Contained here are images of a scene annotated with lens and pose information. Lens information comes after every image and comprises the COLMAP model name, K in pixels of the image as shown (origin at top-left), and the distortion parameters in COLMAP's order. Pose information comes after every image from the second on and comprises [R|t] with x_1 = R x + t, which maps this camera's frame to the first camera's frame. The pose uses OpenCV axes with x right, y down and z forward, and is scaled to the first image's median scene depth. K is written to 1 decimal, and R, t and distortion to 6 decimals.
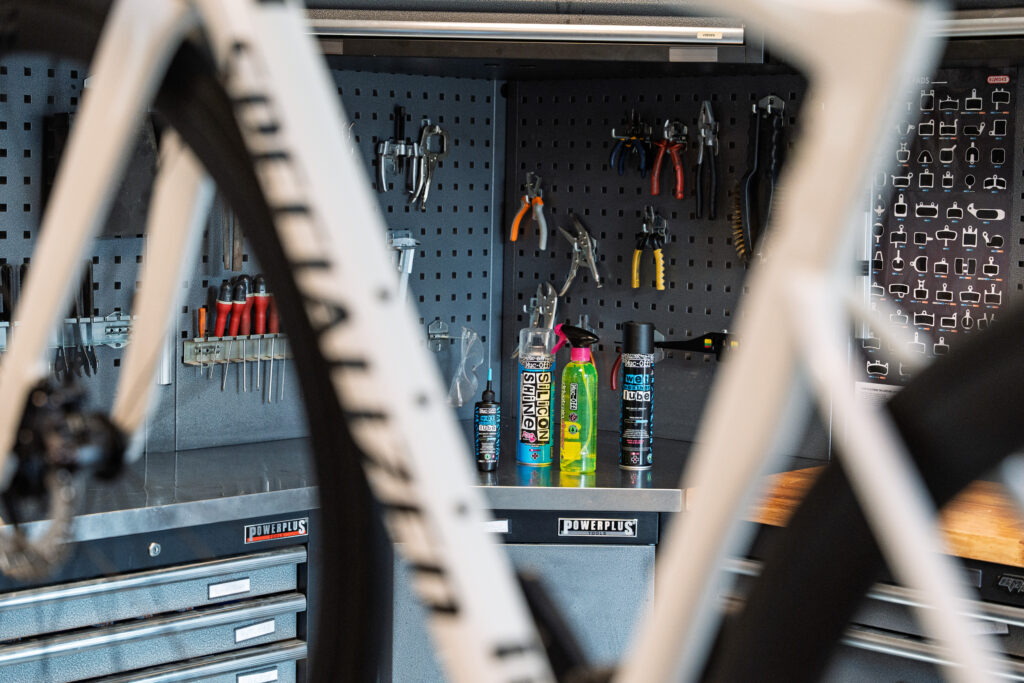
lens RADIAL K [[2042.9, 0, 511.6], [0, 2042.9, 340.9], [0, 0, 1]] dist [0.102086, 0.000000]
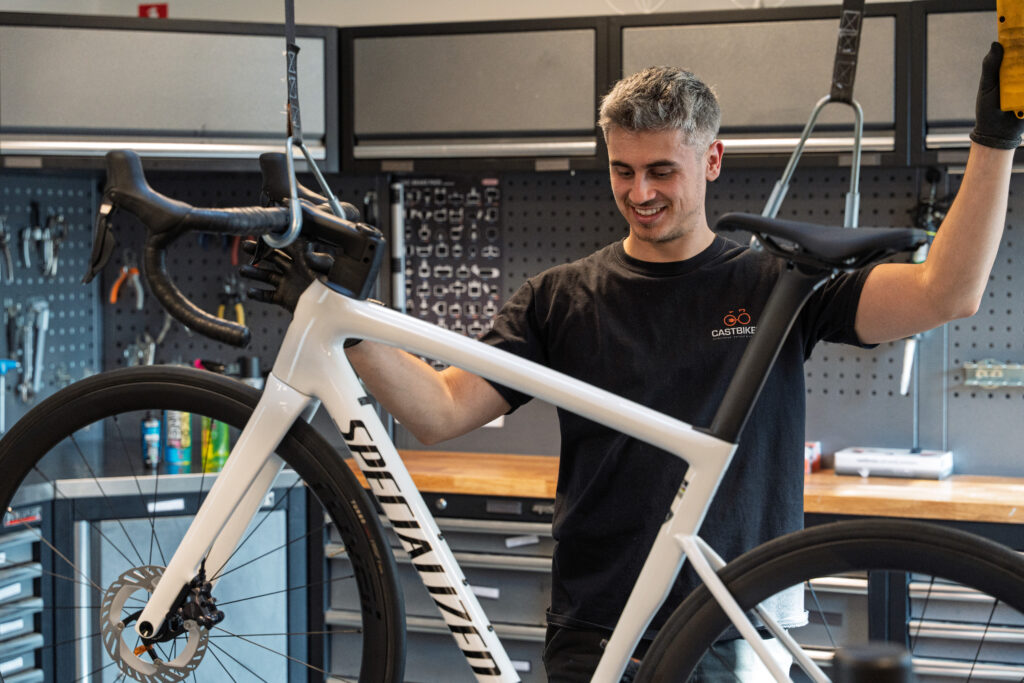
lens RADIAL K [[2042.9, 0, 512.4], [0, 2042.9, 341.7], [0, 0, 1]] dist [0.102086, 0.000000]
pose [[0.936081, -0.038137, 0.349712, -0.260816], [0.048841, 0.998568, -0.021839, 0.020241], [-0.348378, 0.037523, 0.936603, -0.370799]]
